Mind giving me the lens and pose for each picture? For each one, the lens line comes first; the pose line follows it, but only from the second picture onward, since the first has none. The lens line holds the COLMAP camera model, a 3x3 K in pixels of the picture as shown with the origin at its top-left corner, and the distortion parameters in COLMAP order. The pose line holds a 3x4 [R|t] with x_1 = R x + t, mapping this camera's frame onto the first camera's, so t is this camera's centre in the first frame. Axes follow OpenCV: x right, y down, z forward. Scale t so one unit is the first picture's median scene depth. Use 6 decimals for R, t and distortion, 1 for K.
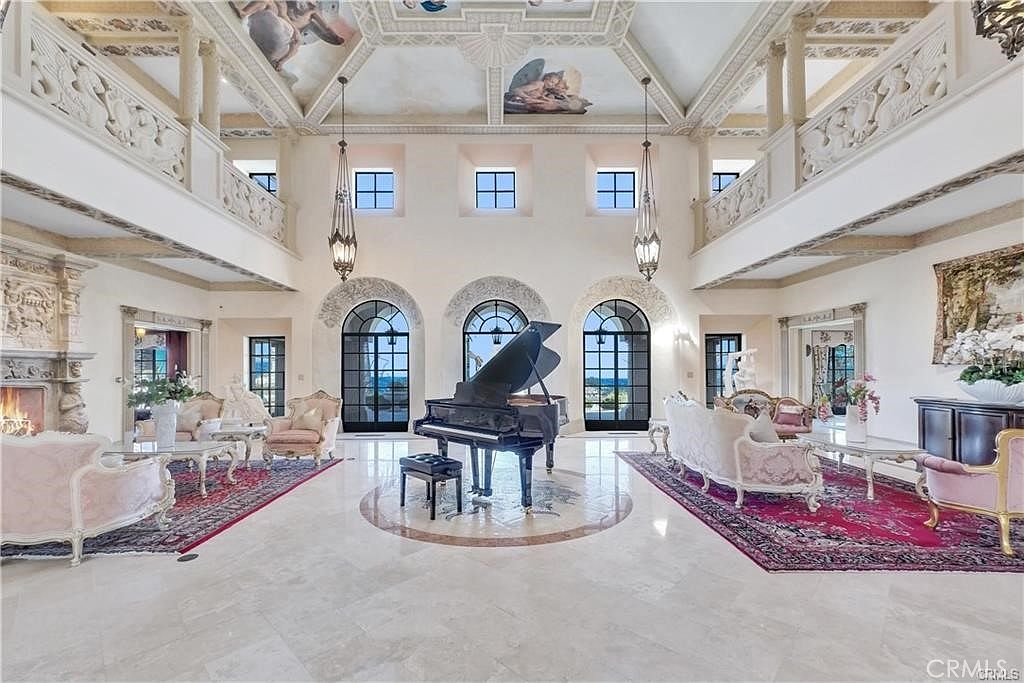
lens RADIAL K [[949.2, 0, 512.0], [0, 949.2, 341.5], [0, 0, 1]] dist [0.002949, -0.003437]
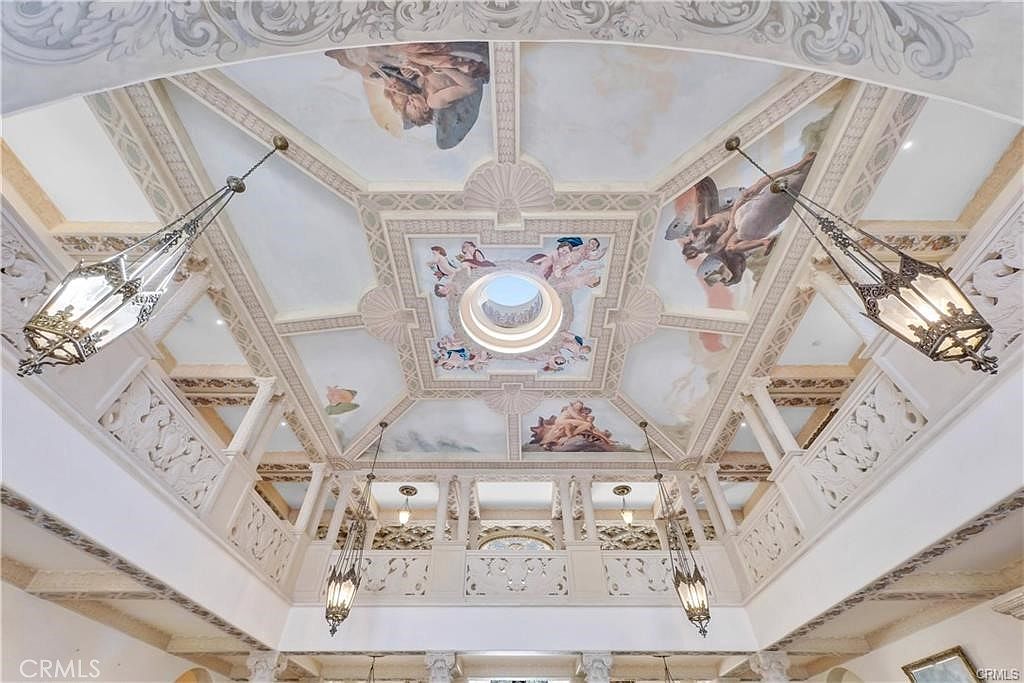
lens RADIAL K [[403.0, 0, 506.0], [0, 403.0, 338.2], [0, 0, 1]] dist [0.005699, 0.000204]
pose [[0.999104, -0.028457, -0.031324, -0.009189], [-0.003630, 0.679828, -0.733362, 0.018254], [0.042164, 0.732819, 0.679116, 0.594986]]
